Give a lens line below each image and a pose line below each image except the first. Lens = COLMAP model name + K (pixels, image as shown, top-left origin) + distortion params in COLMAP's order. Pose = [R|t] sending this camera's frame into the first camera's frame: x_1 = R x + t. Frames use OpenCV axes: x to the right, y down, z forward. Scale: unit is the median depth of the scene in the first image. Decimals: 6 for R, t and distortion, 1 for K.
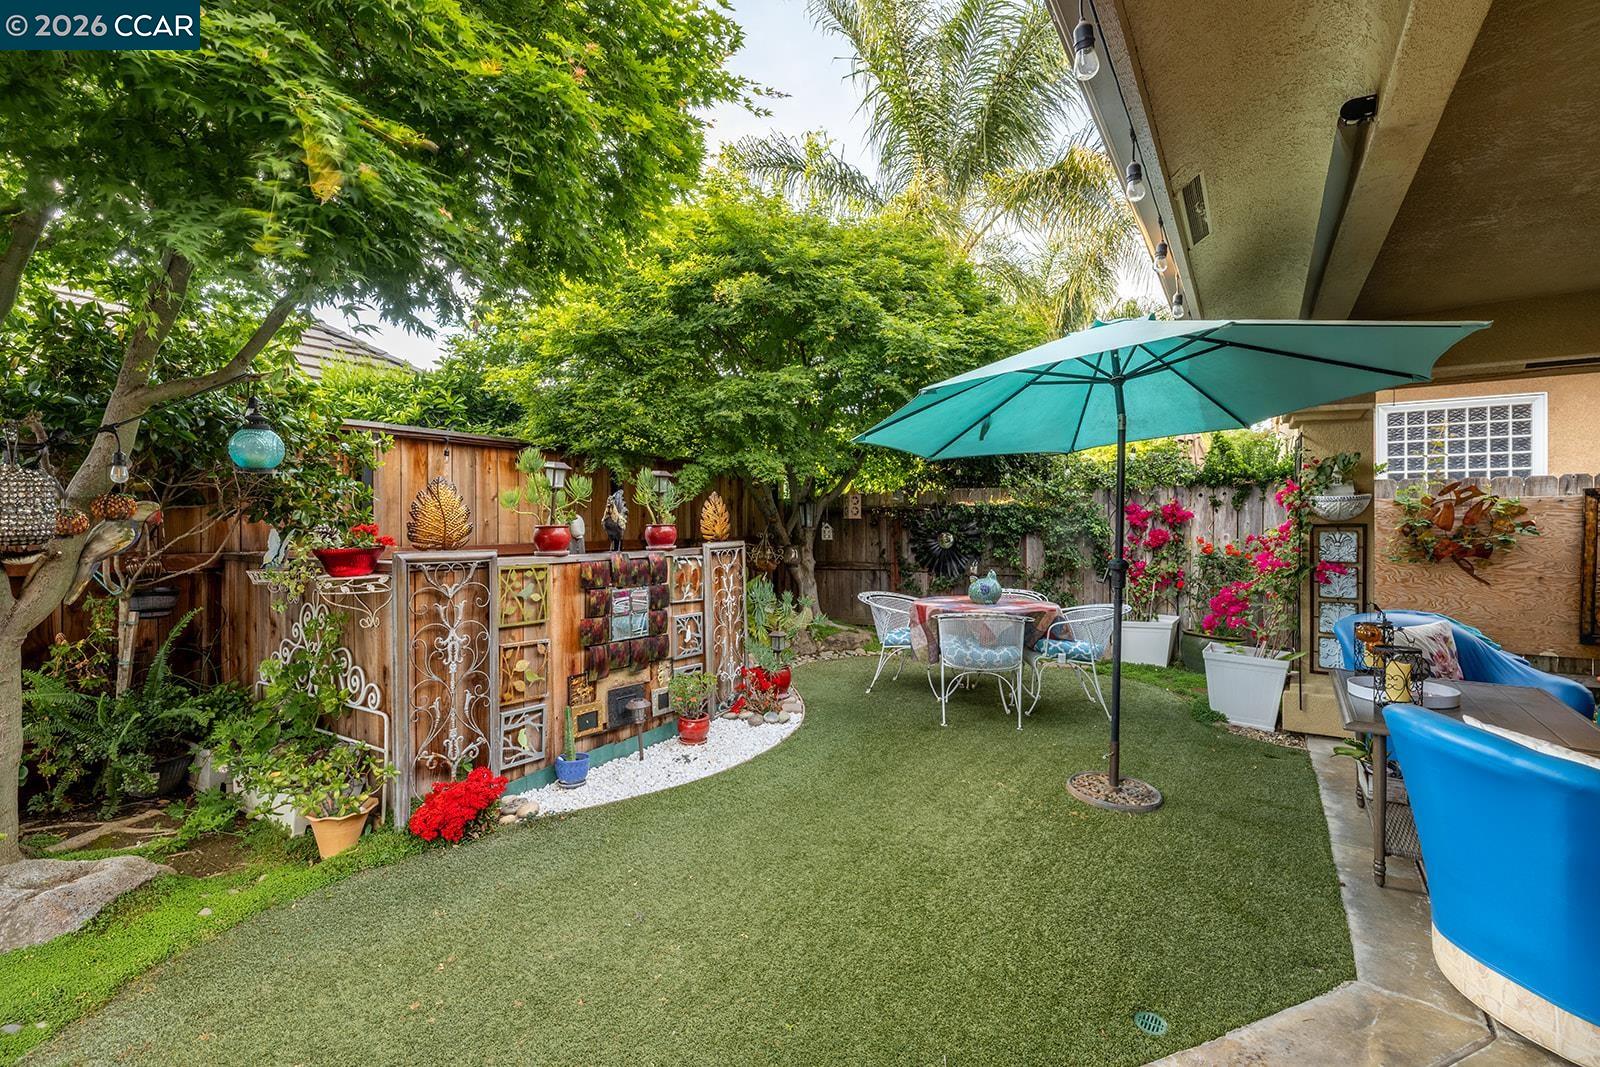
lens RADIAL K [[702.4, 0, 797.0], [0, 702.4, 524.9], [0, 0, 1]] dist [-0.012383, 0.003297]
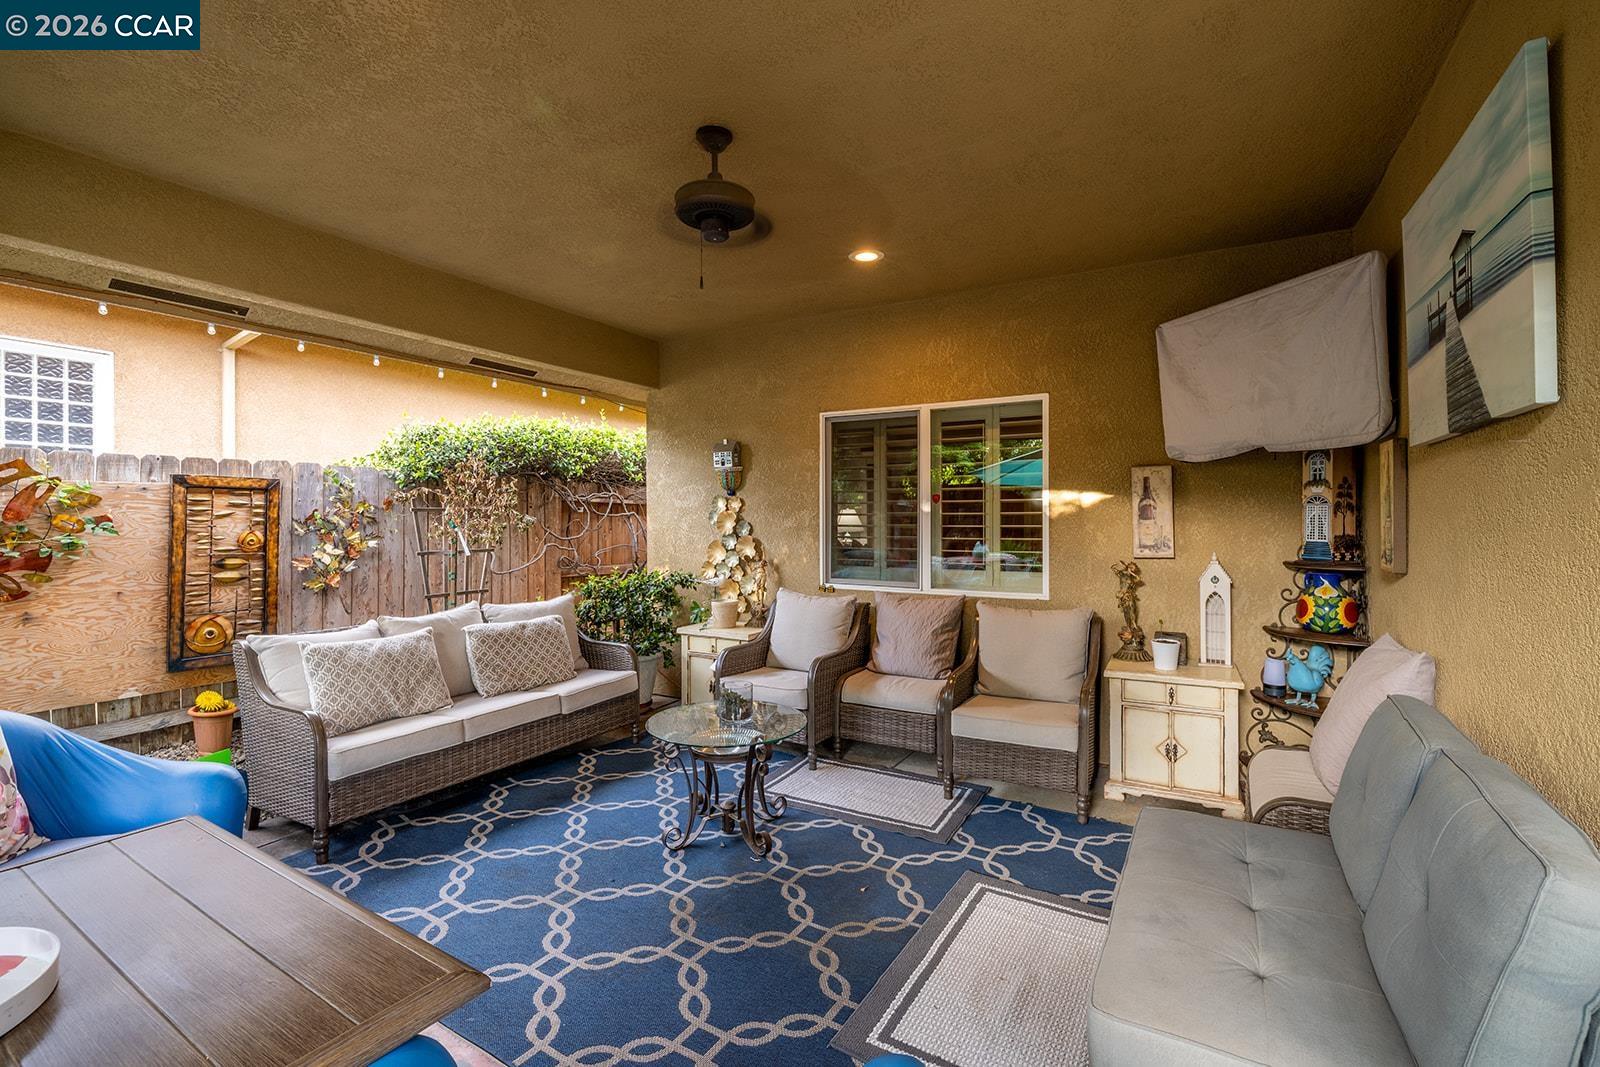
lens RADIAL K [[702.4, 0, 797.0], [0, 702.4, 524.9], [0, 0, 1]] dist [-0.012383, 0.003297]
pose [[-0.060058, -0.005661, 0.998179, 0.294795], [0.000813, 0.999983, 0.005720, 0.000740], [-0.998195, 0.001155, -0.060053, 0.330860]]
